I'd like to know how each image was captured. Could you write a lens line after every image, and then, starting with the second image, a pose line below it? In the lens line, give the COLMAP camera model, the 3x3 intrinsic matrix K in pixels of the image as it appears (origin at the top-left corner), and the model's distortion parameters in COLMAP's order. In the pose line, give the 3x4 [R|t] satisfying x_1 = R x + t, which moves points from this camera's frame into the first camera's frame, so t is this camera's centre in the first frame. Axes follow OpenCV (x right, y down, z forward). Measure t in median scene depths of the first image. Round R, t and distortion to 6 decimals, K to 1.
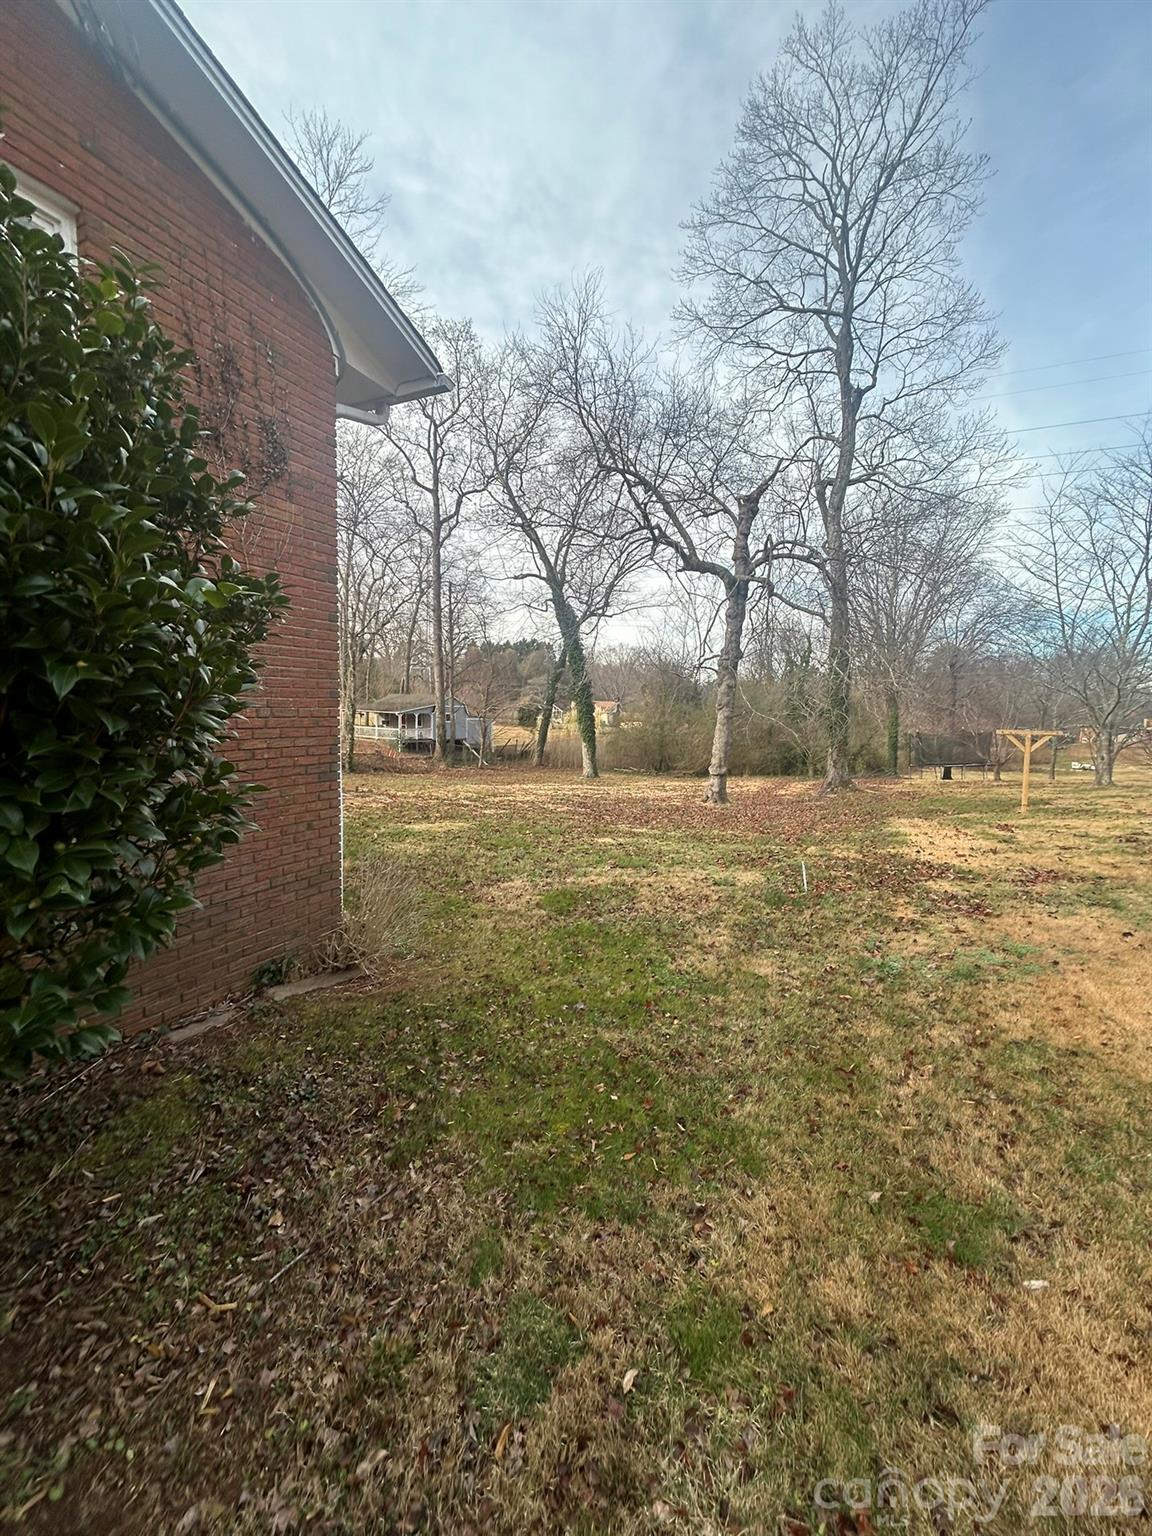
lens RADIAL K [[622.1, 0, 573.4], [0, 622.1, 758.5], [0, 0, 1]] dist [-0.000828, 0.000099]
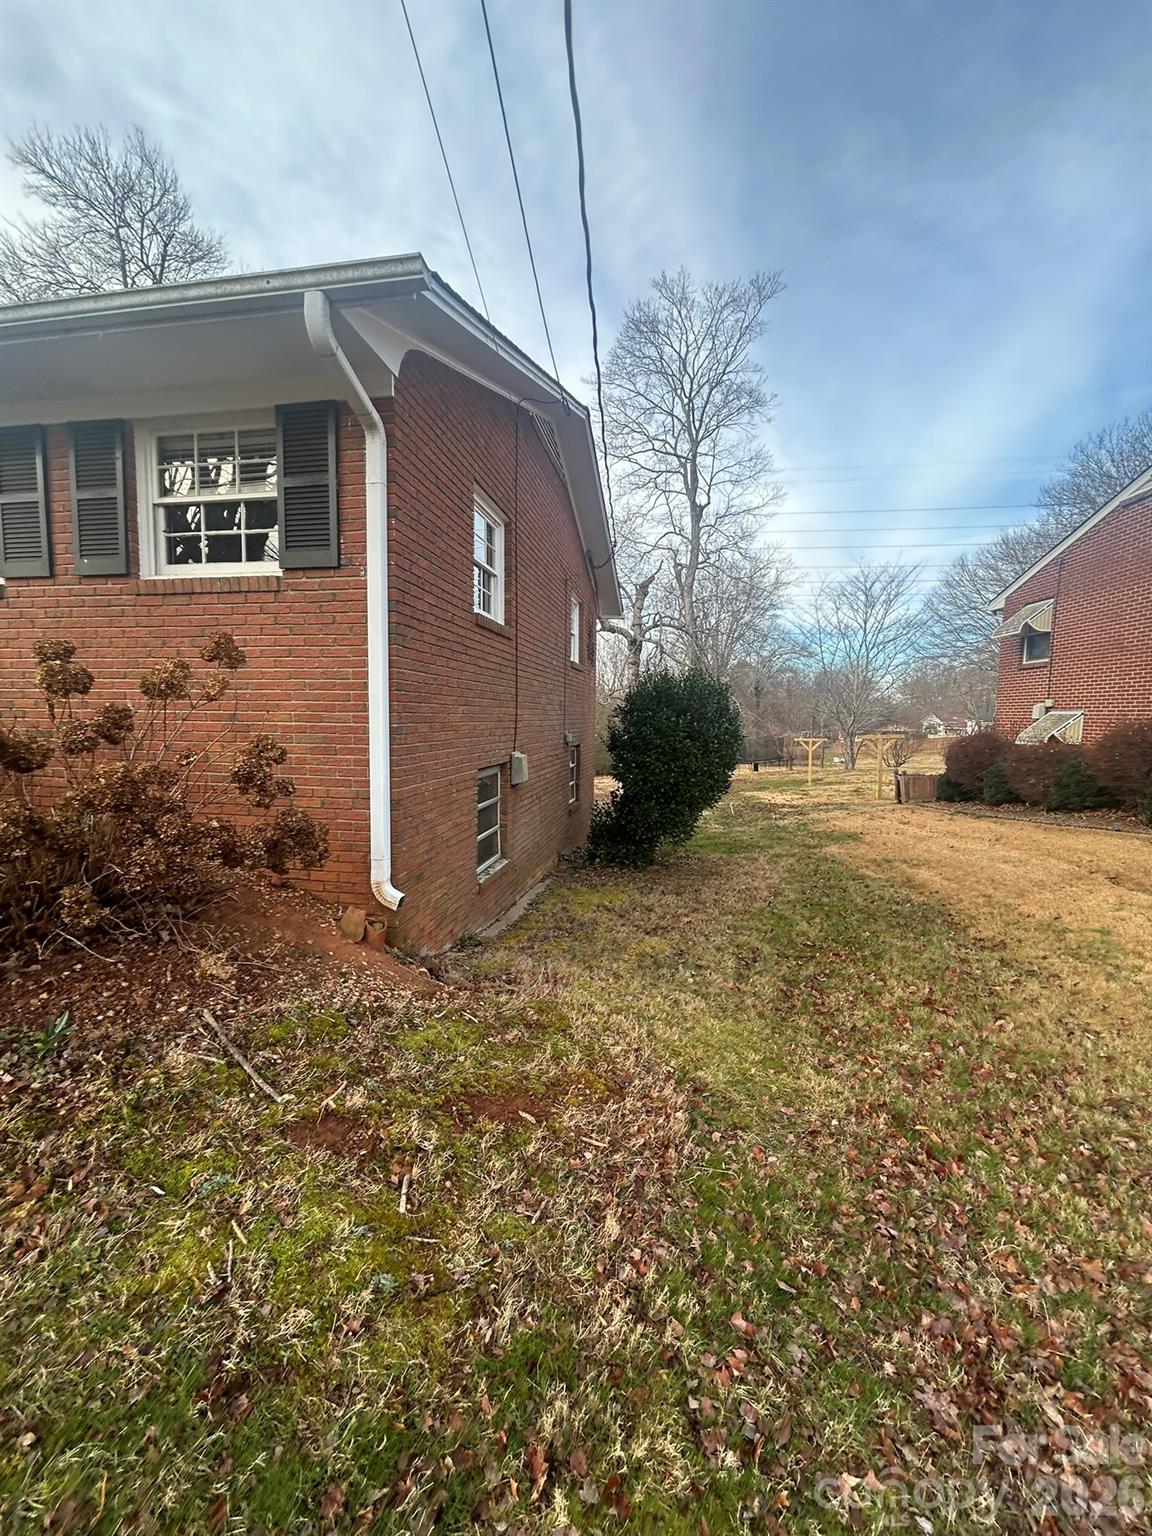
lens RADIAL K [[622.1, 0, 573.4], [0, 622.1, 758.5], [0, 0, 1]] dist [-0.000828, 0.000099]
pose [[0.961255, -0.030488, 0.273968, -0.288398], [0.033544, 0.999416, -0.006477, 0.000654], [-0.273610, 0.015416, 0.961717, -0.368546]]
